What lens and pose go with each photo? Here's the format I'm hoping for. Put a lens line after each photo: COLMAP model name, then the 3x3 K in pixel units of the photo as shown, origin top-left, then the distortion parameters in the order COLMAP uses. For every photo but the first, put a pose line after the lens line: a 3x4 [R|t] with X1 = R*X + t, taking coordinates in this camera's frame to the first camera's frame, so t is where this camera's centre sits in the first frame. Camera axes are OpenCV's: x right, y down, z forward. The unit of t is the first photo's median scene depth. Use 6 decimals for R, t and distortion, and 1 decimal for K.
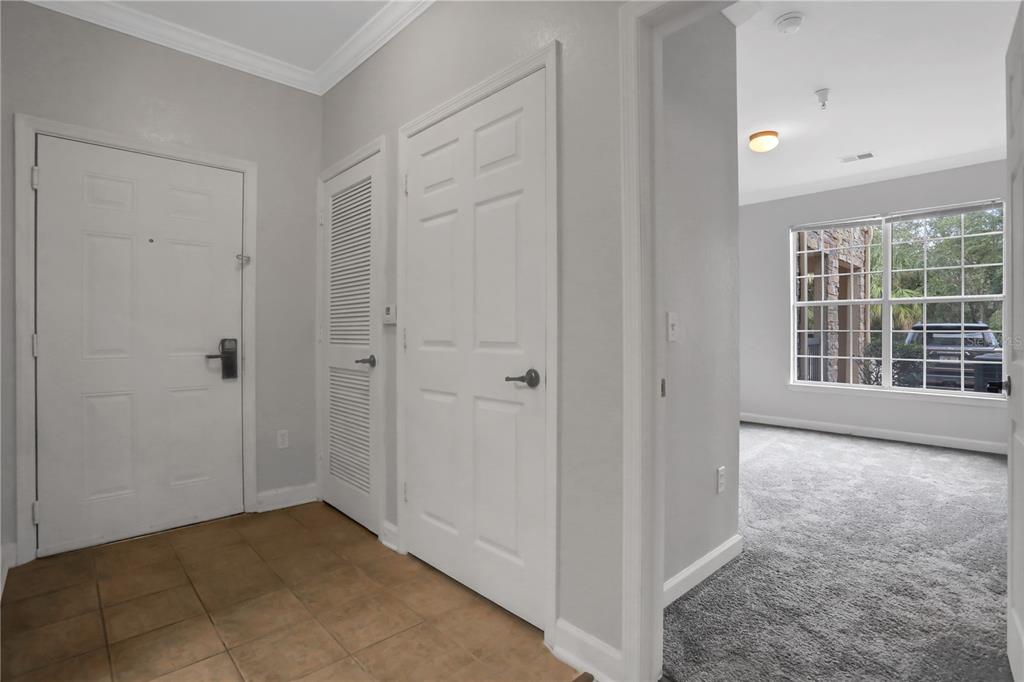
lens RADIAL K [[494.6, 0, 515.2], [0, 494.6, 330.0], [0, 0, 1]] dist [-0.072027, 0.028781]
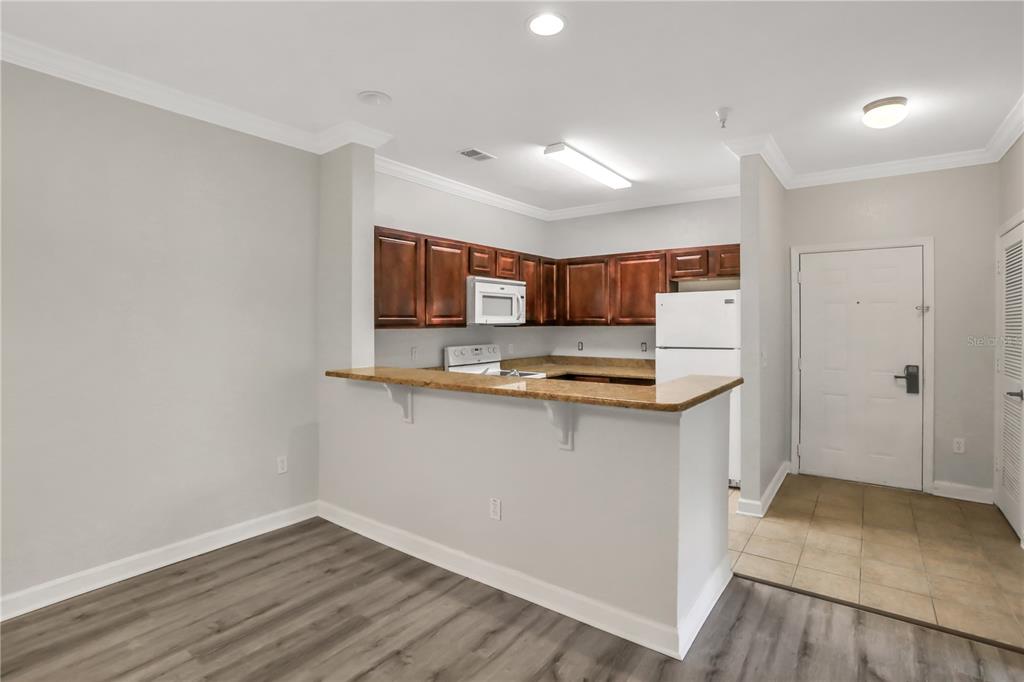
lens RADIAL K [[494.6, 0, 515.2], [0, 494.6, 330.0], [0, 0, 1]] dist [-0.072027, 0.028781]
pose [[0.173105, 0.008094, -0.984870, 0.336840], [0.005045, 0.999946, 0.009104, -0.059995], [0.984890, -0.006545, 0.173055, -0.225190]]
